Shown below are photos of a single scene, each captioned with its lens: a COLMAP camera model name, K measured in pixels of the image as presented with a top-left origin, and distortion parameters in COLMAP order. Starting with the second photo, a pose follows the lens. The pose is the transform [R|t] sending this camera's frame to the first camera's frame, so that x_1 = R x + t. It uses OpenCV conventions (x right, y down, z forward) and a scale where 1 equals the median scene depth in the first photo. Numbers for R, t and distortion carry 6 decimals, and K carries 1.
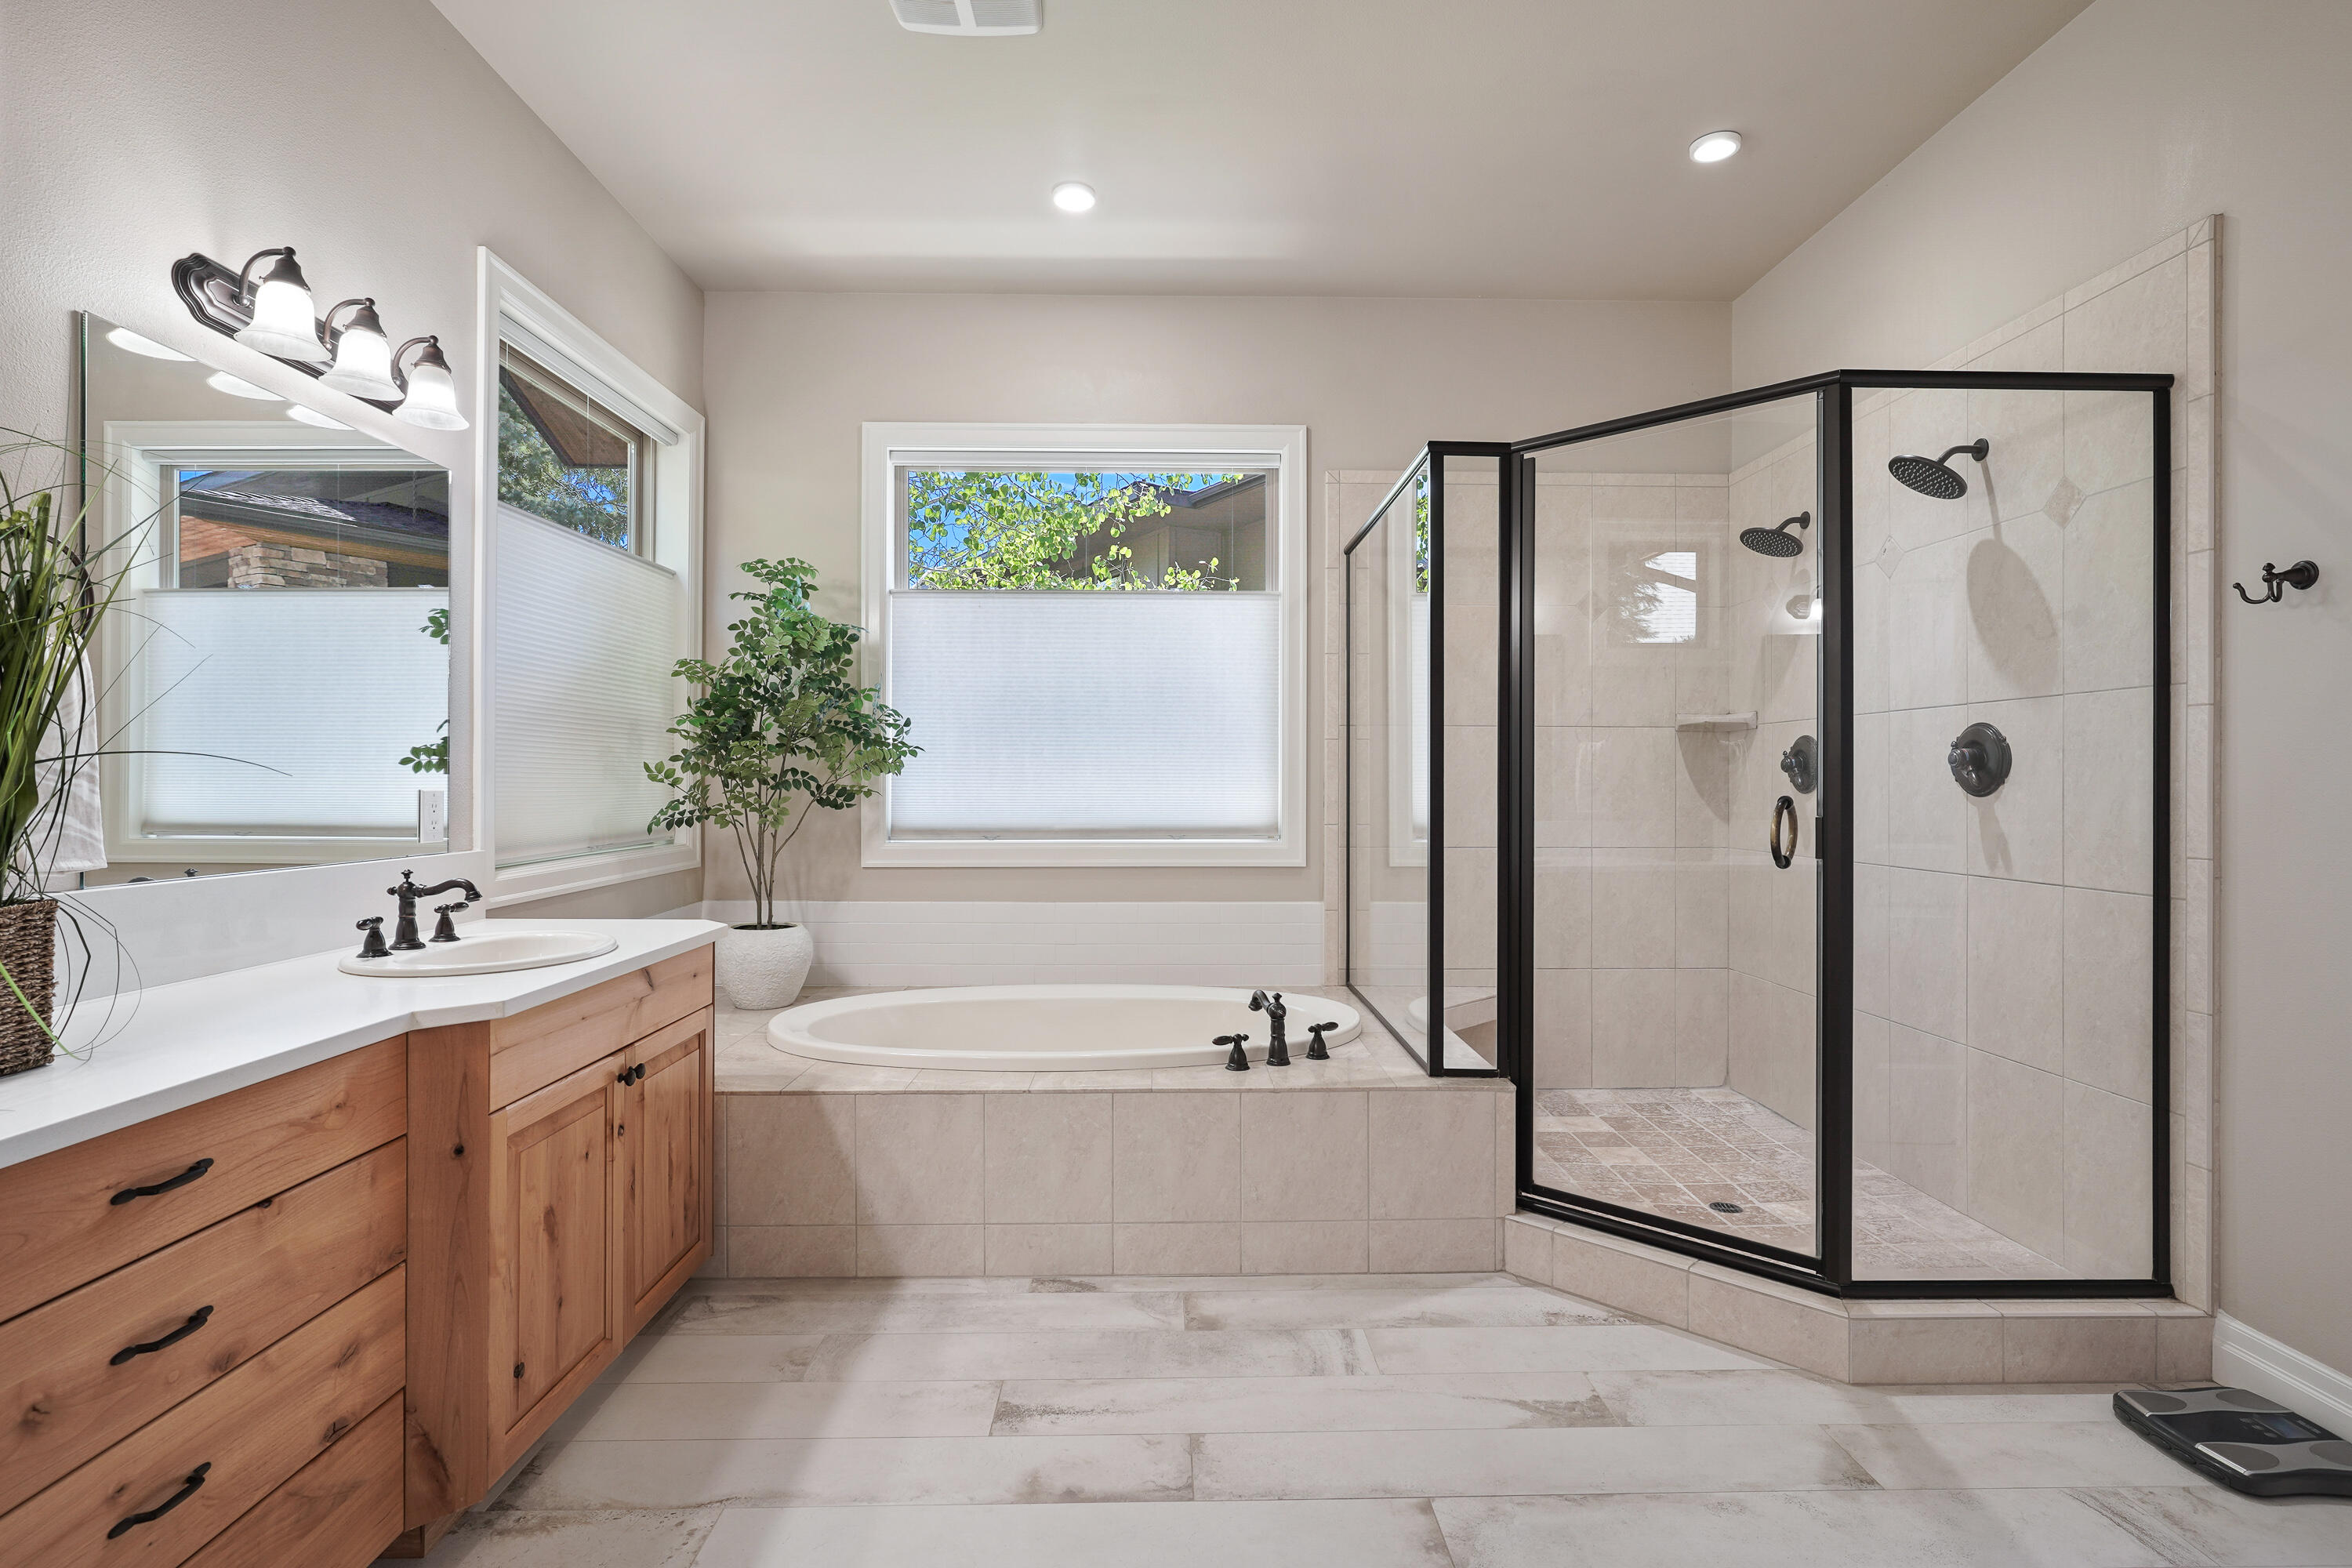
lens RADIAL K [[1157.9, 0, 1178.4], [0, 1157.9, 779.7], [0, 0, 1]] dist [-0.005236, 0.001144]
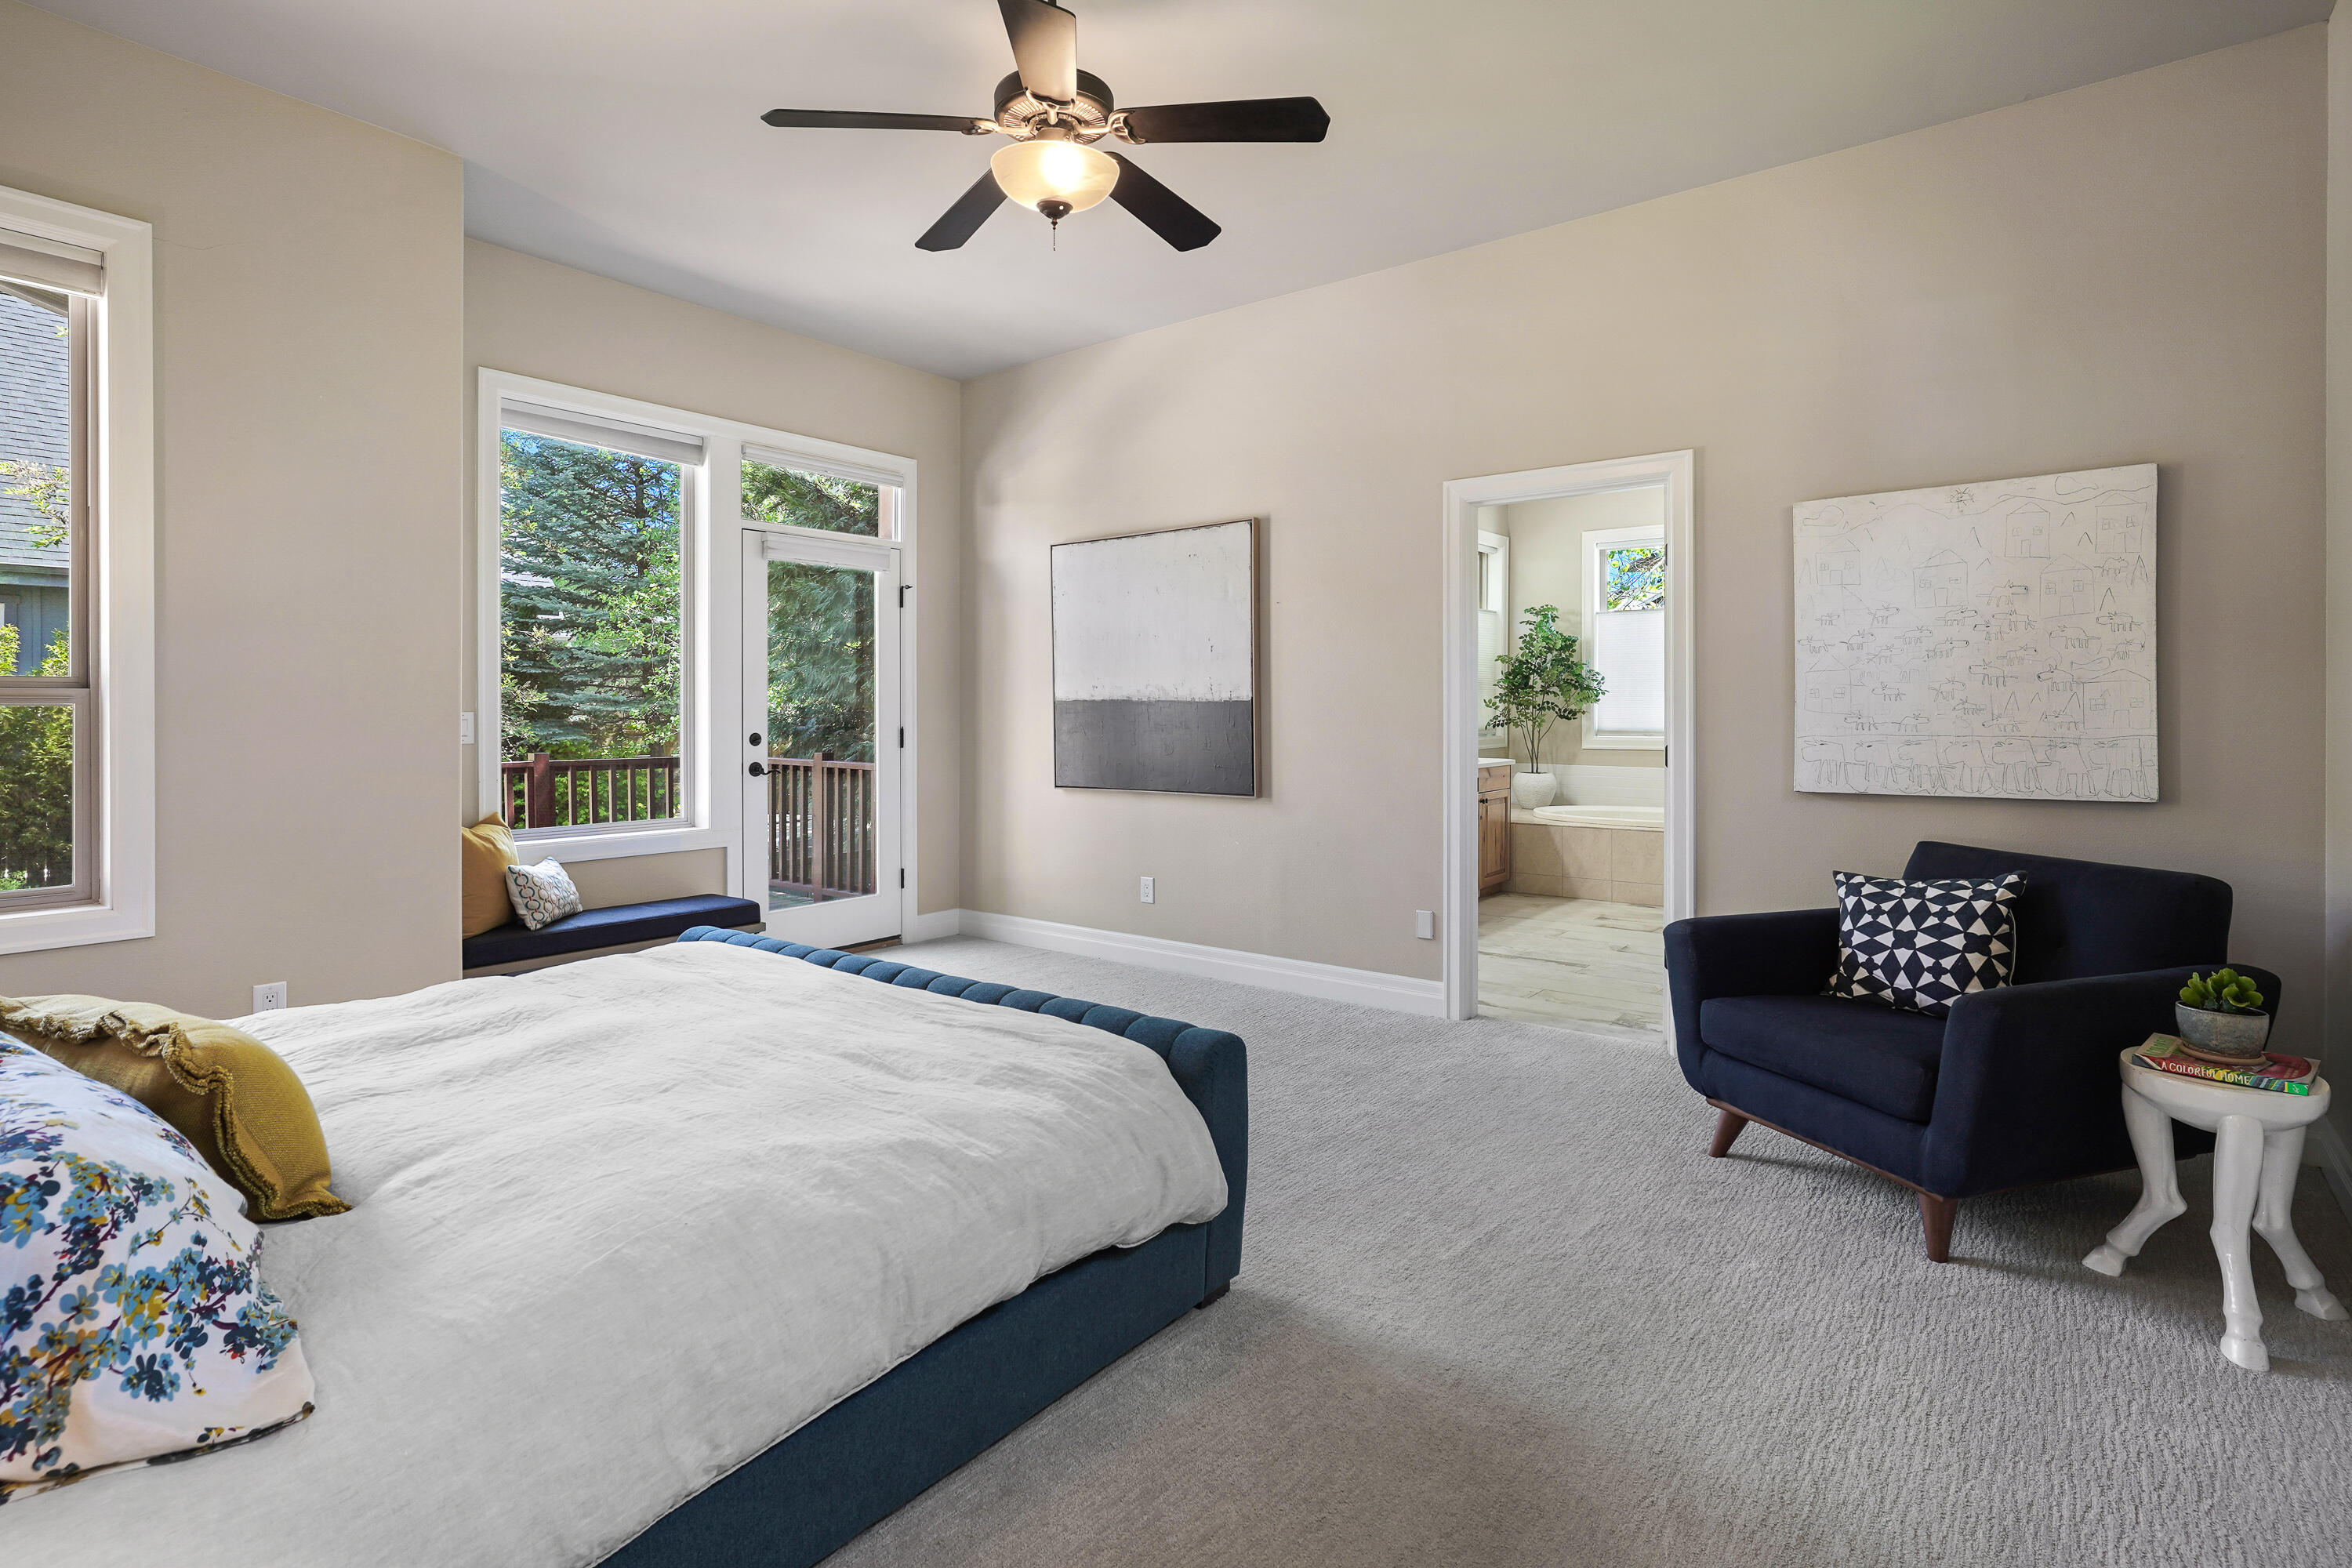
lens RADIAL K [[1157.9, 0, 1206.4], [0, 1157.9, 708.3], [0, 0, 1]] dist [-0.005236, 0.001144]
pose [[0.793707, -0.001547, -0.608298, 0.488370], [0.002366, 0.999997, 0.000543, 0.001106], [0.608295, -0.001871, 0.793709, -1.134590]]
